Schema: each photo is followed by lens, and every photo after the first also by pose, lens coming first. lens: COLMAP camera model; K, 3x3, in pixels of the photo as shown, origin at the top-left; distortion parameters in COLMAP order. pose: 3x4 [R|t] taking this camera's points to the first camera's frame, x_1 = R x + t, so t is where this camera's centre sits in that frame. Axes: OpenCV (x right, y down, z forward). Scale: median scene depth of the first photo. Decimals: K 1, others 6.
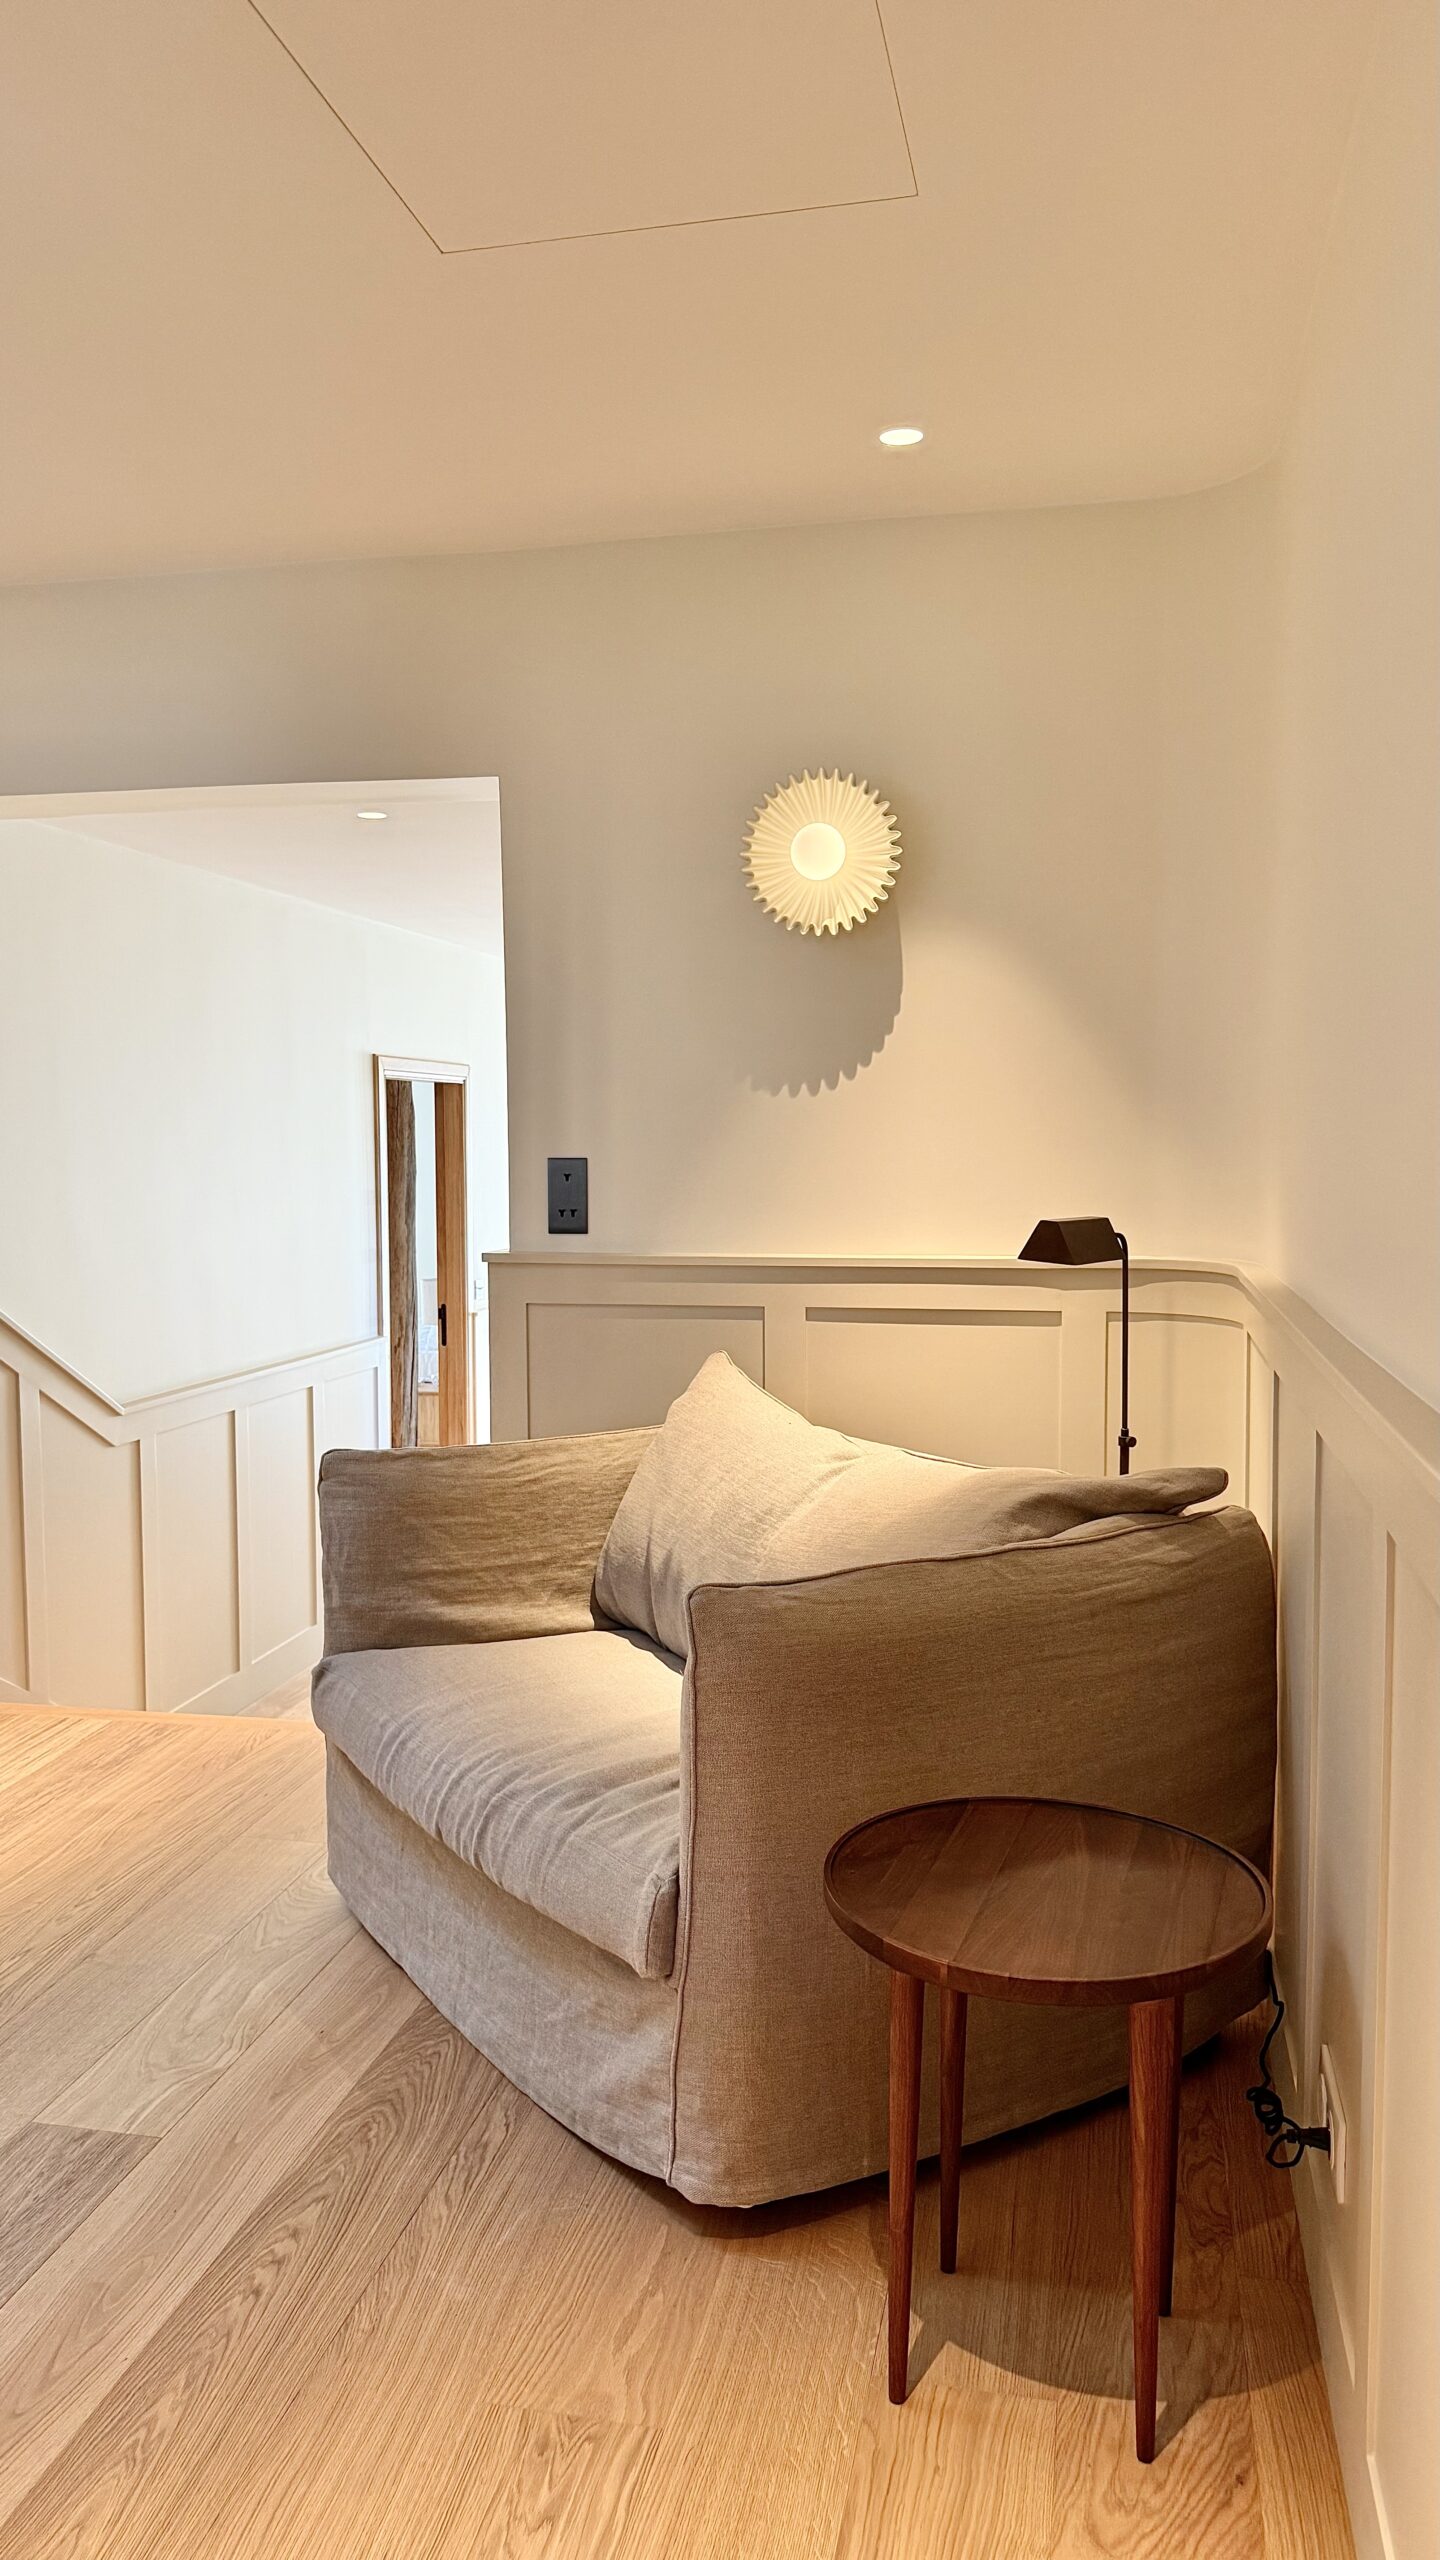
lens RADIAL K [[1745.0, 0, 729.2], [0, 1745.0, 1336.5], [0, 0, 1]] dist [0.103145, -0.129840]
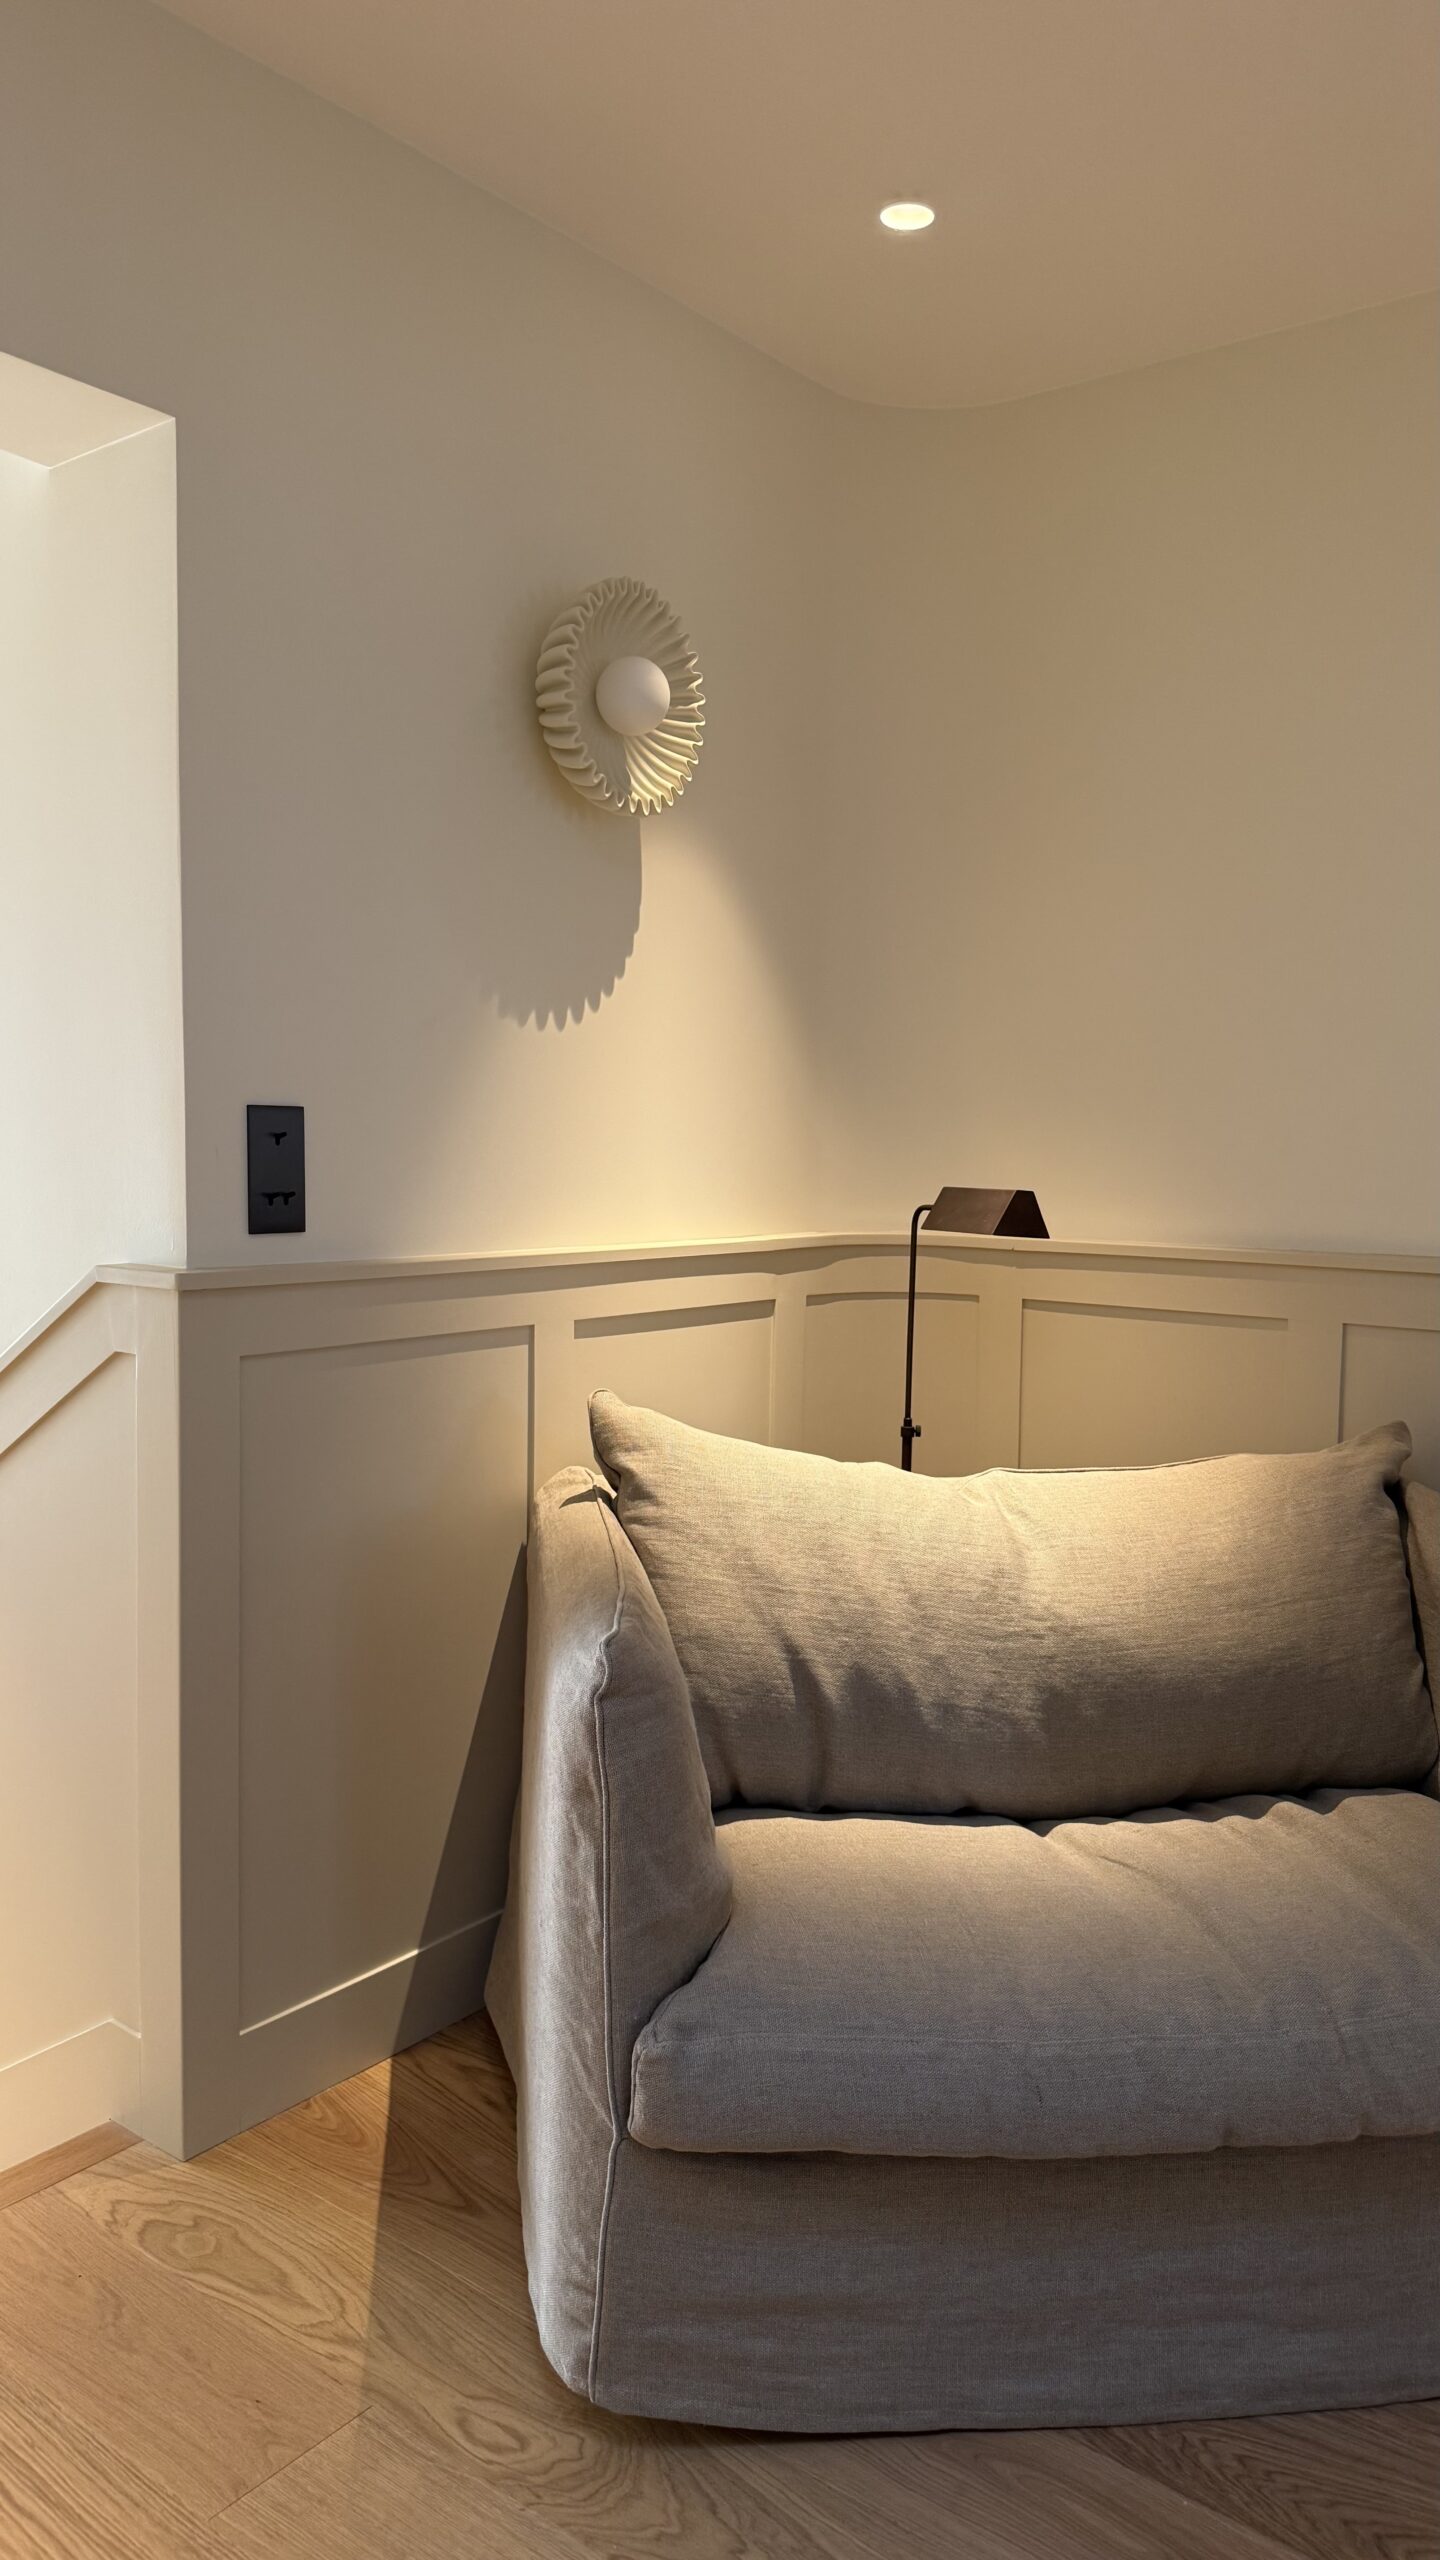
lens RADIAL K [[1804.0, 0, 721.2], [0, 1804.0, 1299.7], [0, 0, 1]] dist [0.106720, -0.149707]
pose [[0.440945, -0.069915, 0.894807, -0.593329], [0.085673, 0.995688, 0.035579, -0.046042], [-0.893436, 0.060973, 0.445033, 0.601138]]
